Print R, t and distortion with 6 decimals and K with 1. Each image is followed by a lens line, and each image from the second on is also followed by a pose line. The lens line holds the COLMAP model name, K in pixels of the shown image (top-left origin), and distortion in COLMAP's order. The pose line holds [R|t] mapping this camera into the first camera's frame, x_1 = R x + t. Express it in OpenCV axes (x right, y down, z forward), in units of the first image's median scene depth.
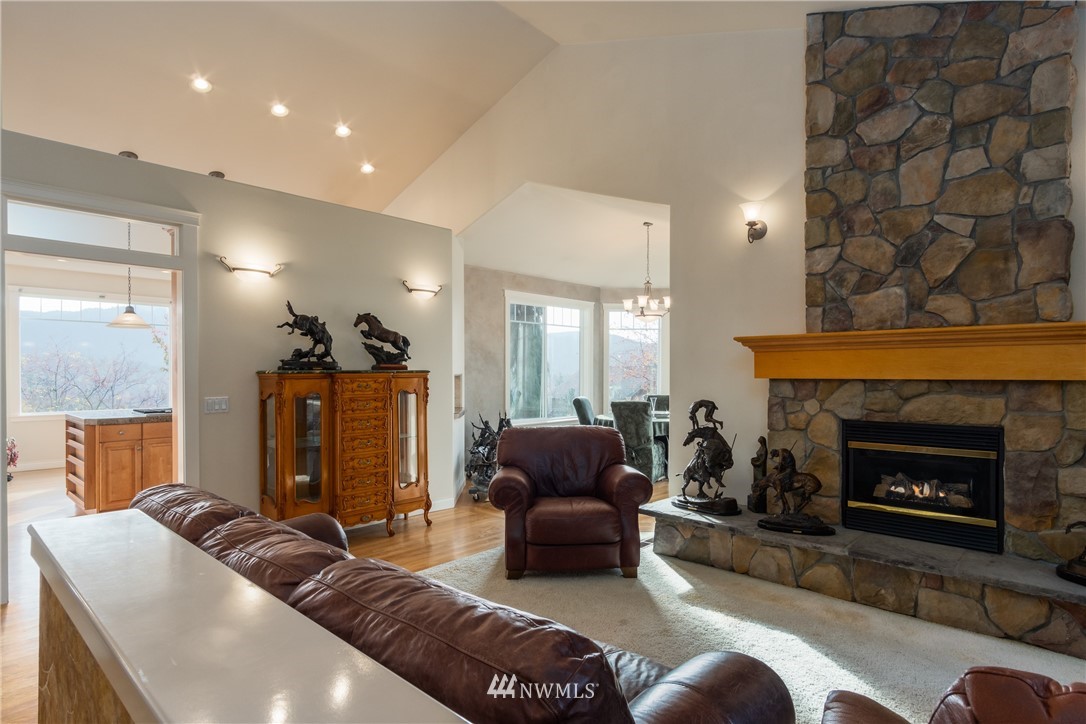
lens RADIAL K [[584.7, 0, 540.6], [0, 584.7, 366.2], [0, 0, 1]] dist [-0.000973, 0.000282]
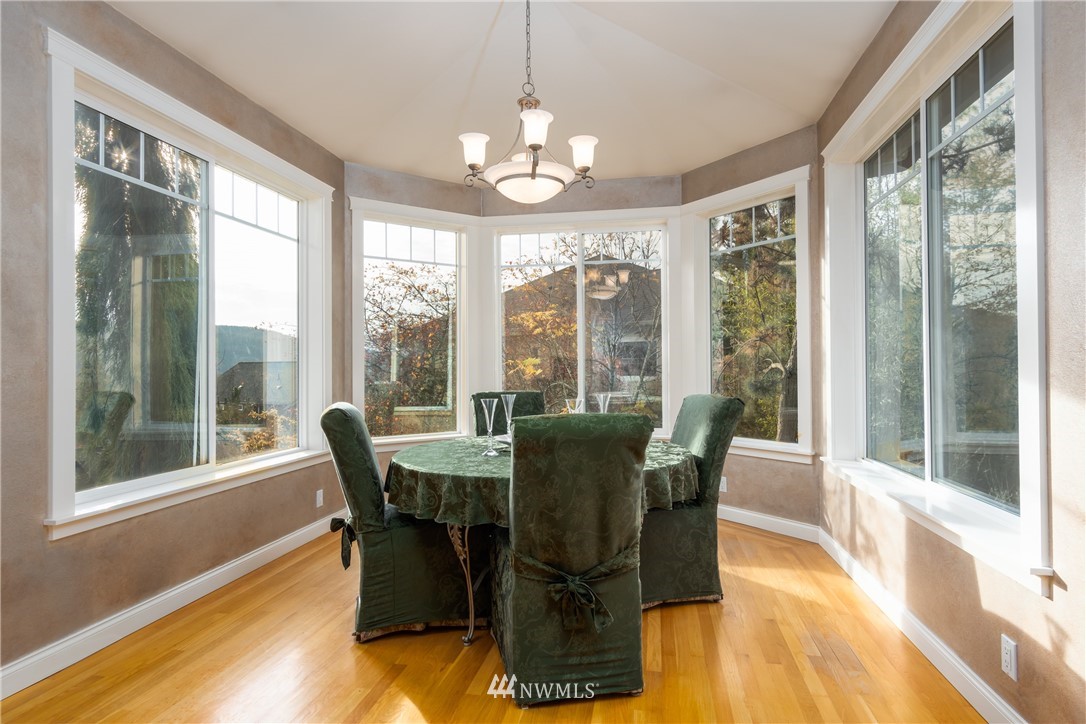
lens RADIAL K [[584.7, 0, 540.6], [0, 584.7, 366.2], [0, 0, 1]] dist [-0.000973, 0.000282]
pose [[0.850706, -0.000995, 0.525641, -0.007014], [0.000562, 0.999999, 0.000983, 0.024095], [-0.525642, -0.000541, 0.850706, 0.540164]]
